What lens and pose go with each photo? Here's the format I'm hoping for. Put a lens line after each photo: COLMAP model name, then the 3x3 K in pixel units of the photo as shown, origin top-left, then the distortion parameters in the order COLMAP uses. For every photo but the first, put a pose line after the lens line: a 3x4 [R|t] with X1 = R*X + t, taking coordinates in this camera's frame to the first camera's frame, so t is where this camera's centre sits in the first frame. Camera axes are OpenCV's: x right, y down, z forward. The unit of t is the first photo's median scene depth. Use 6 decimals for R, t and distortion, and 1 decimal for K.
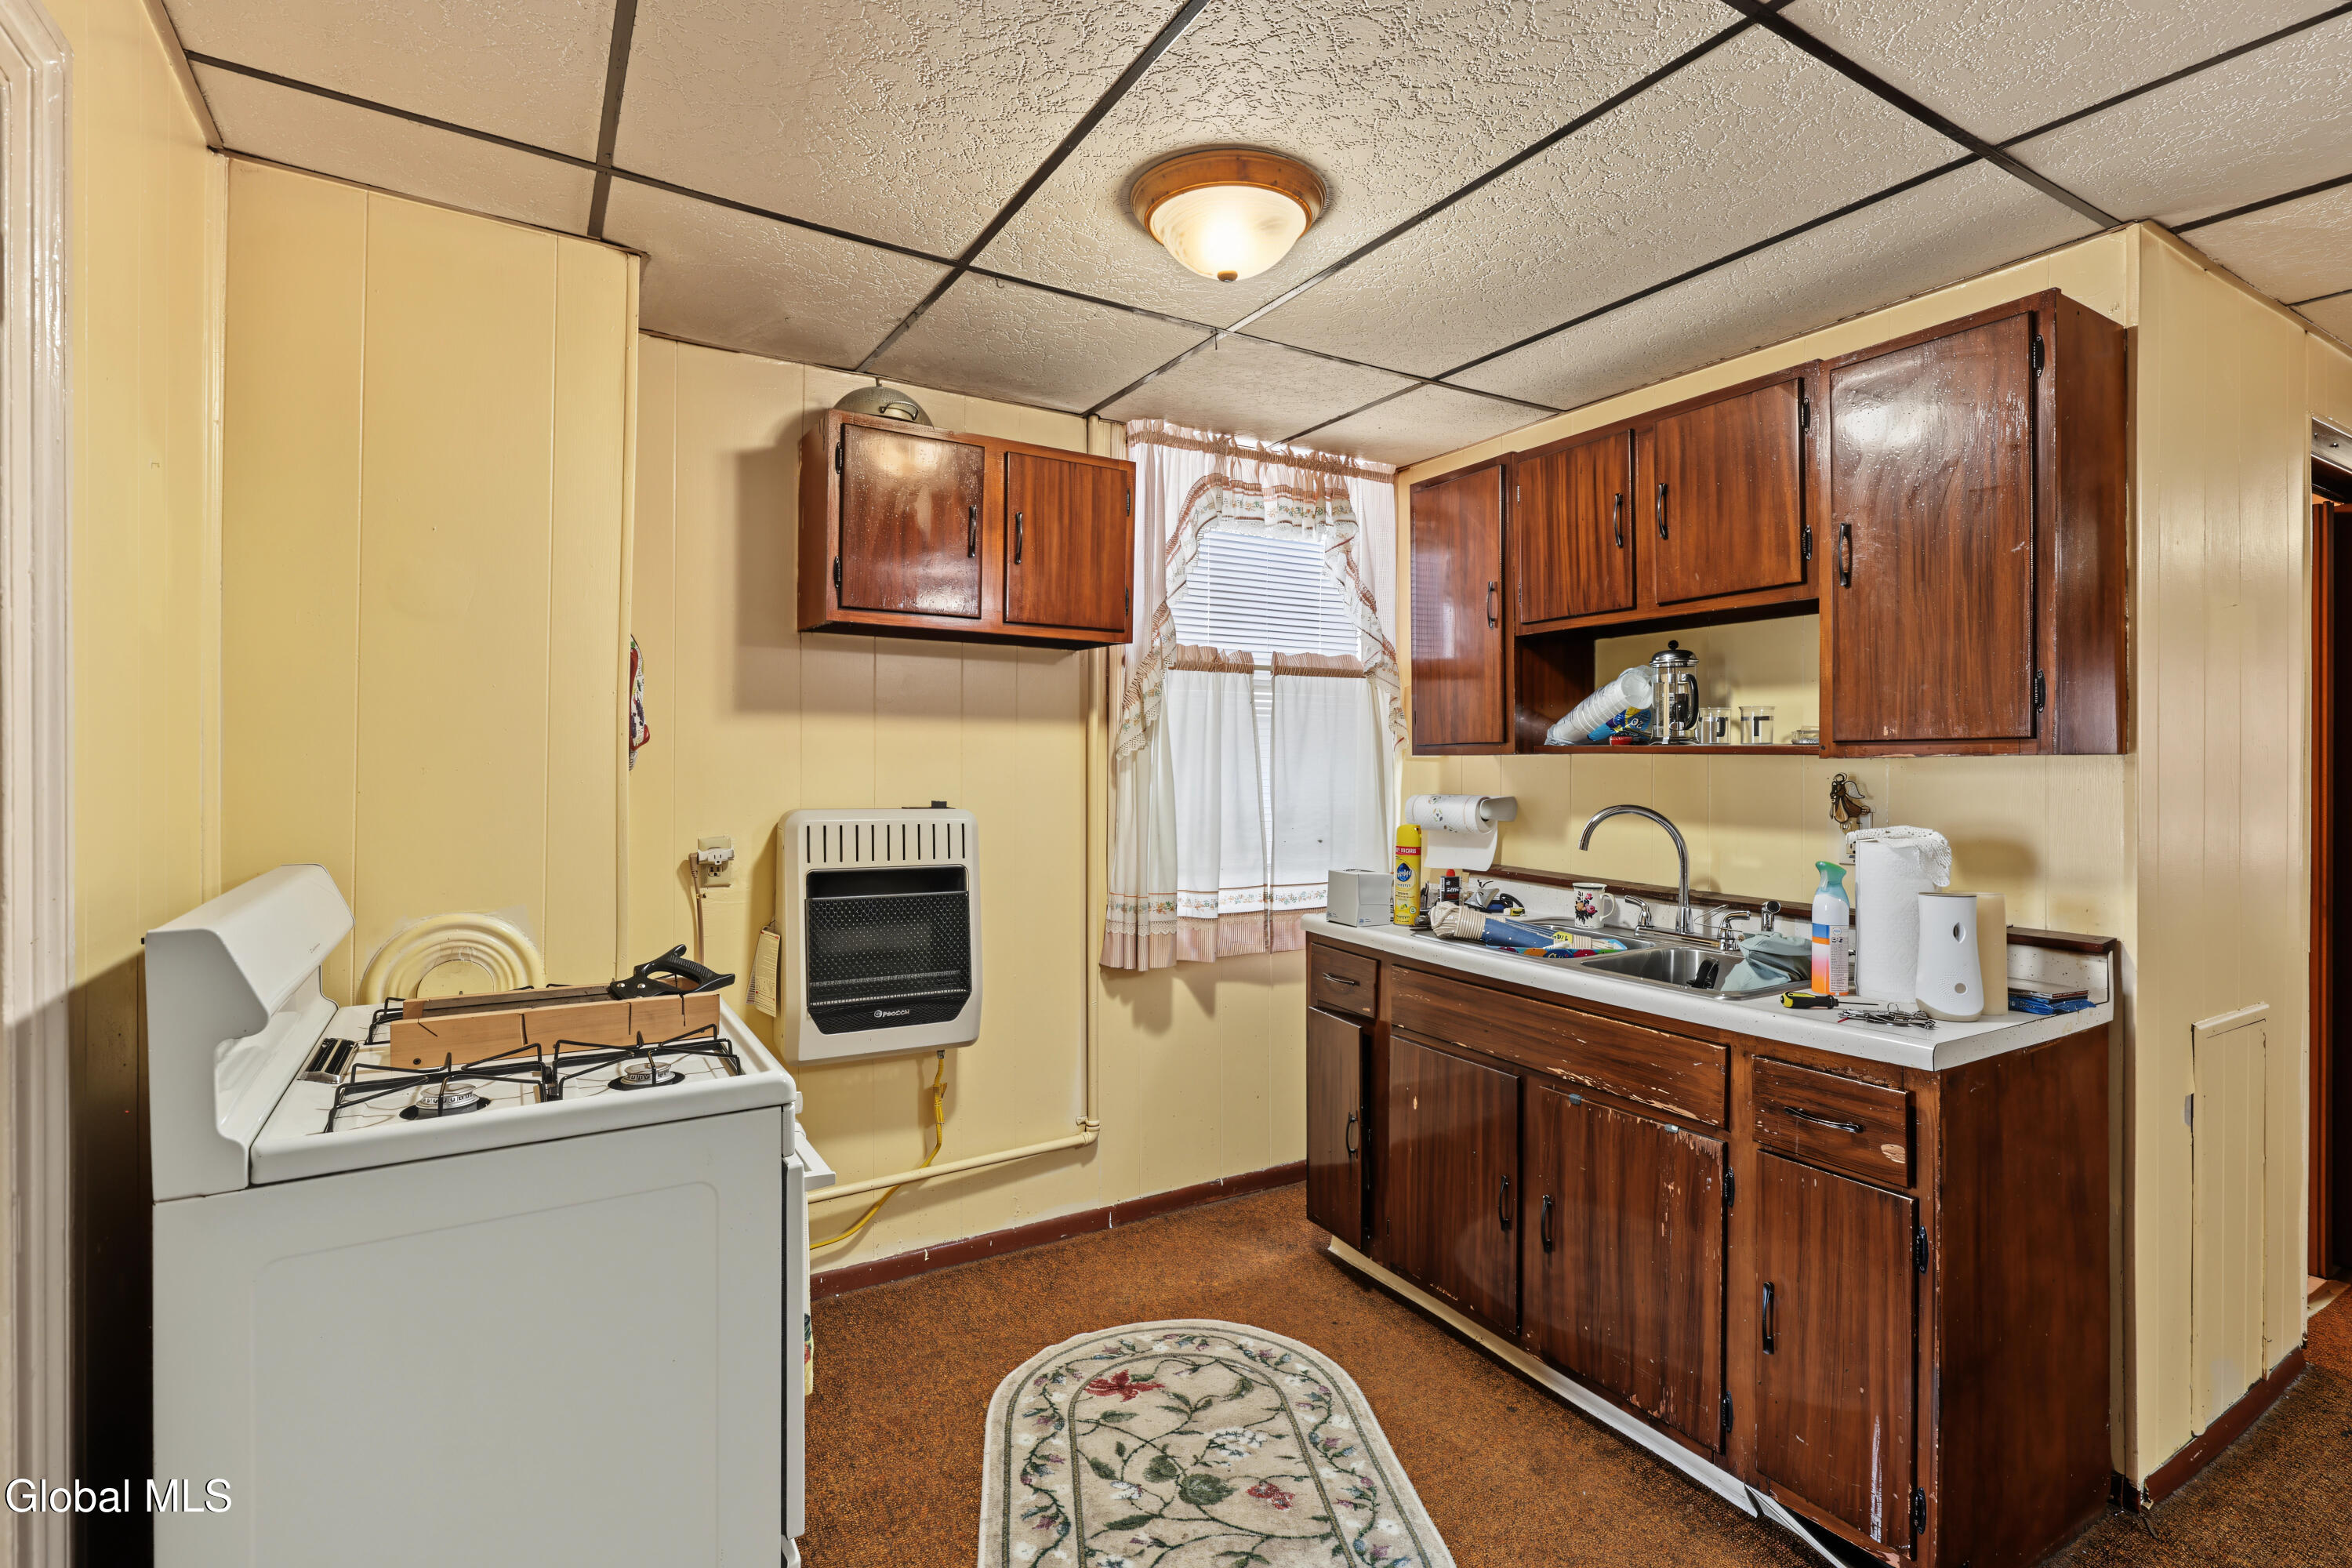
lens RADIAL K [[1115.1, 0, 1179.3], [0, 1115.1, 764.4], [0, 0, 1]] dist [0.000335, -0.000225]
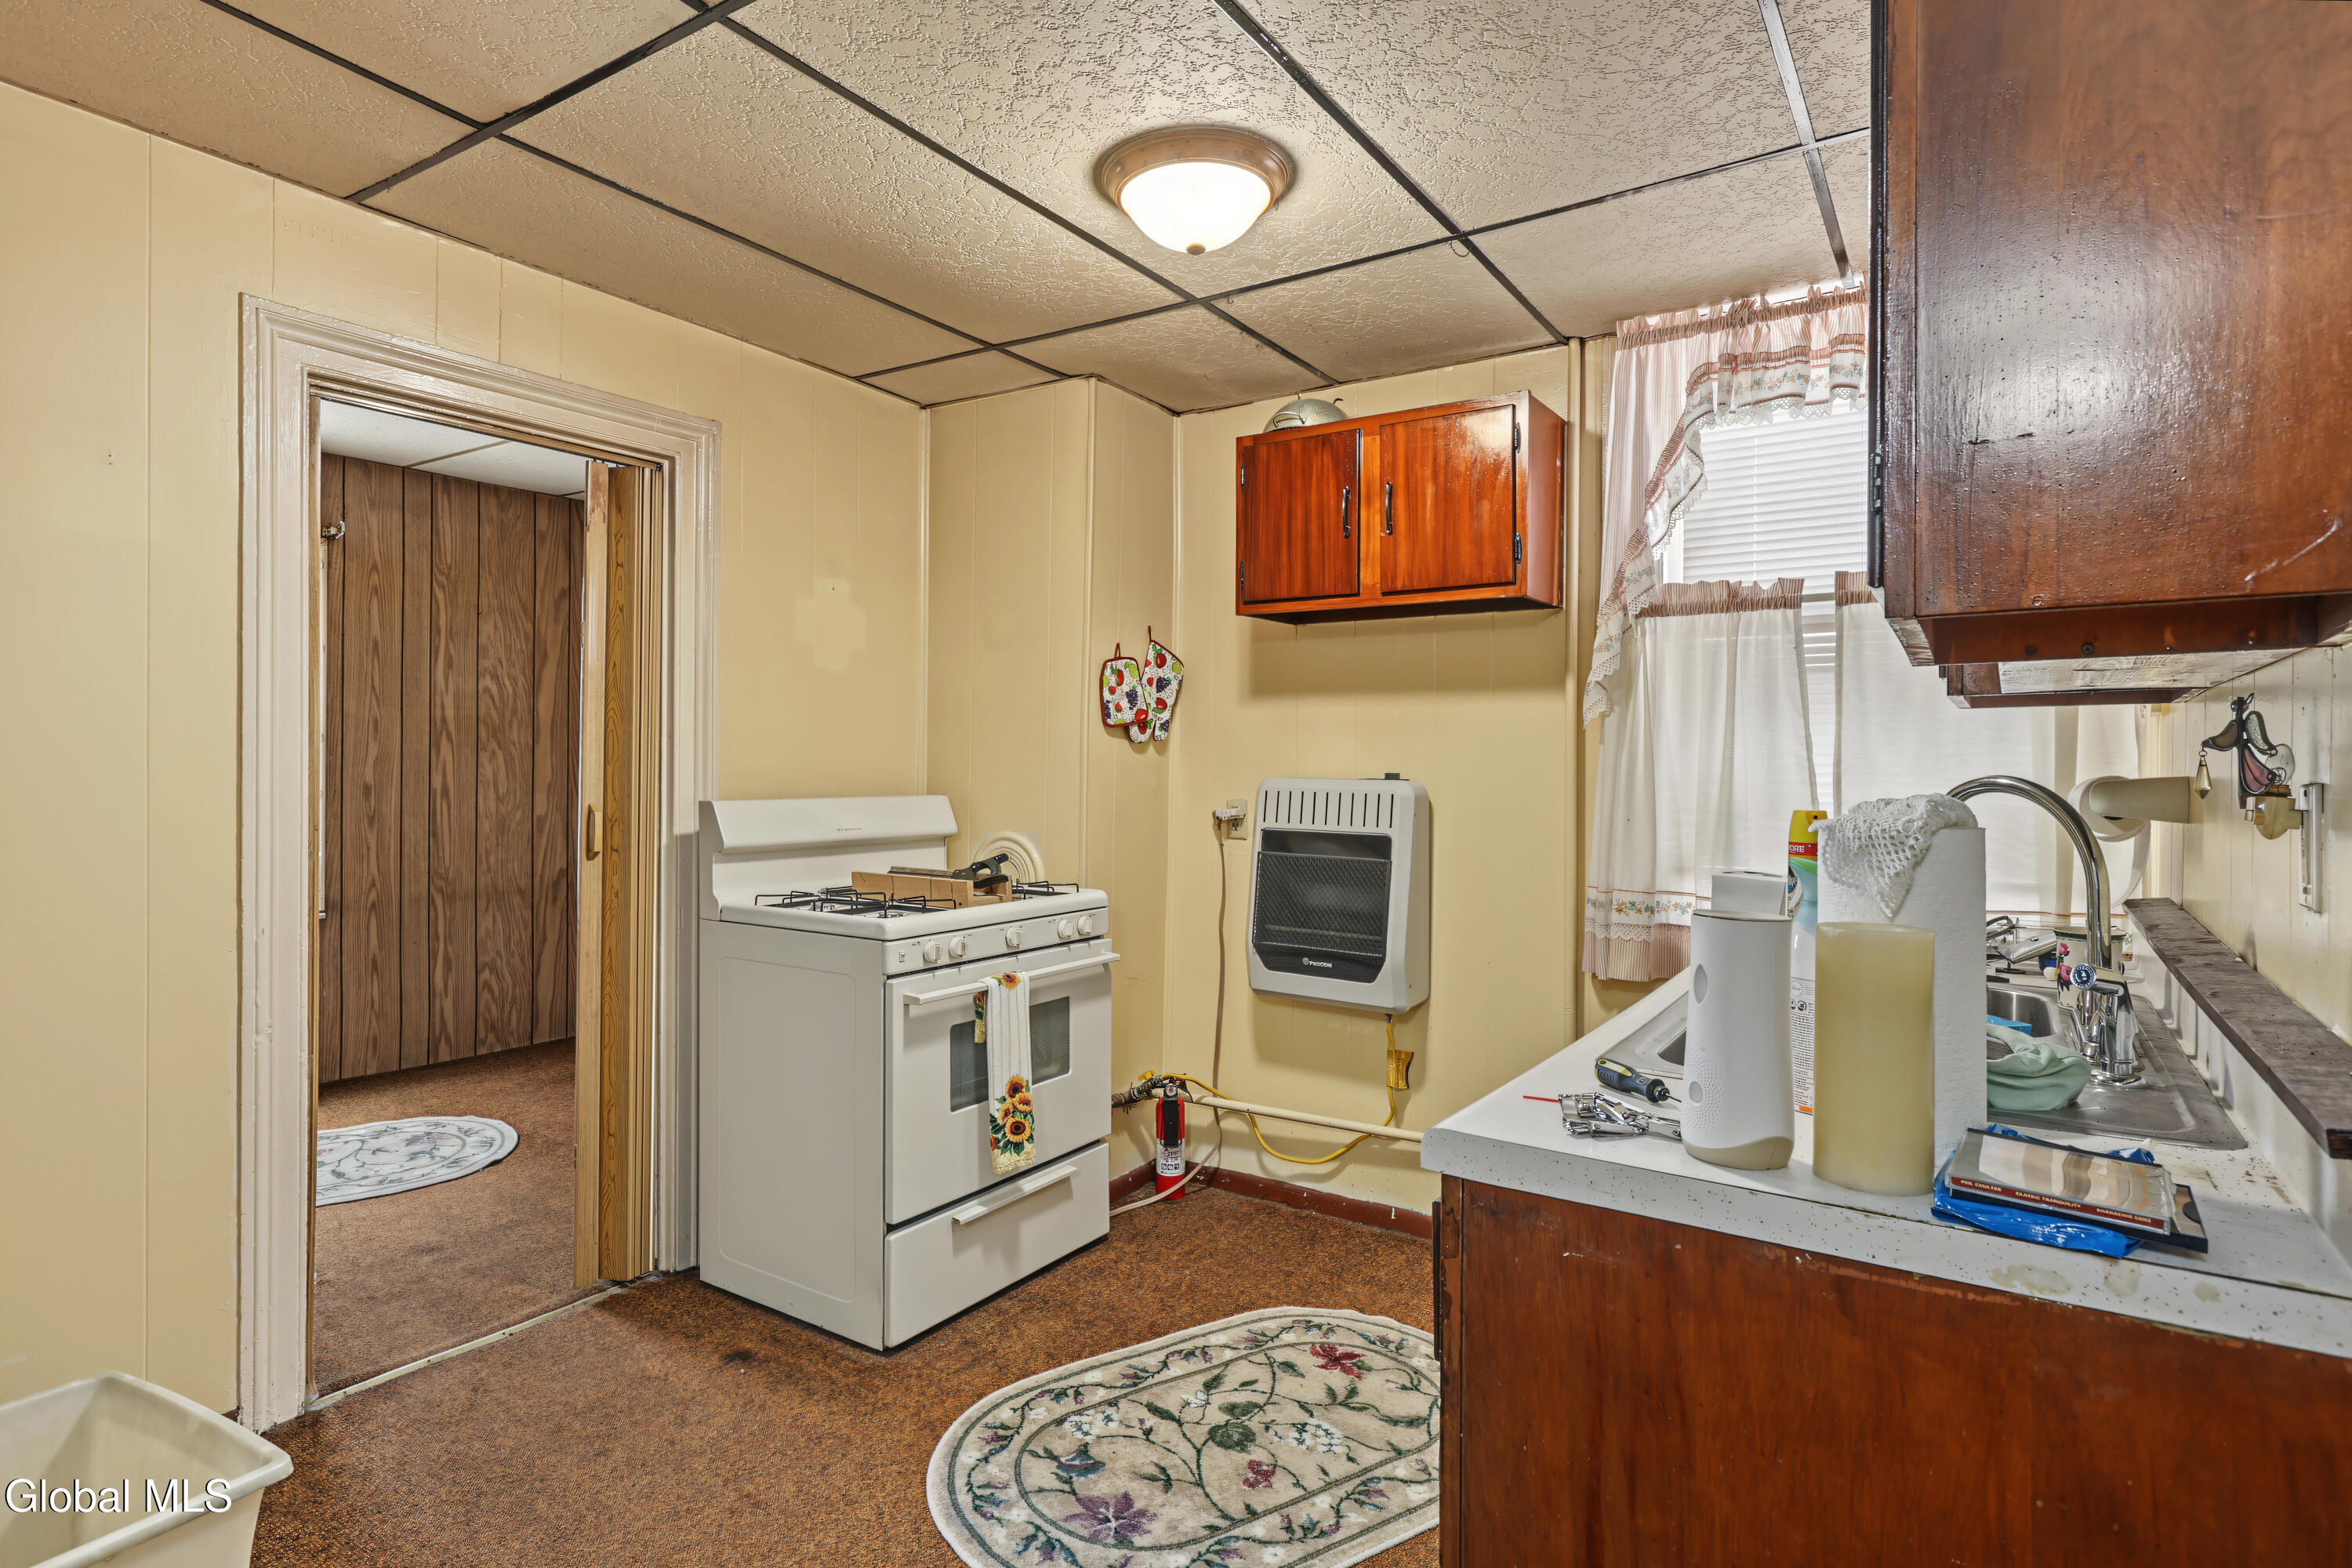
lens RADIAL K [[1217.7, 0, 1178.2], [0, 1217.7, 764.7], [0, 0, 1]] dist [0.000031, -0.000454]
pose [[0.407295, -0.004553, -0.913285, 0.828031], [-0.007964, 0.999932, -0.008536, 0.041044], [0.913262, 0.010750, 0.407231, 0.406535]]
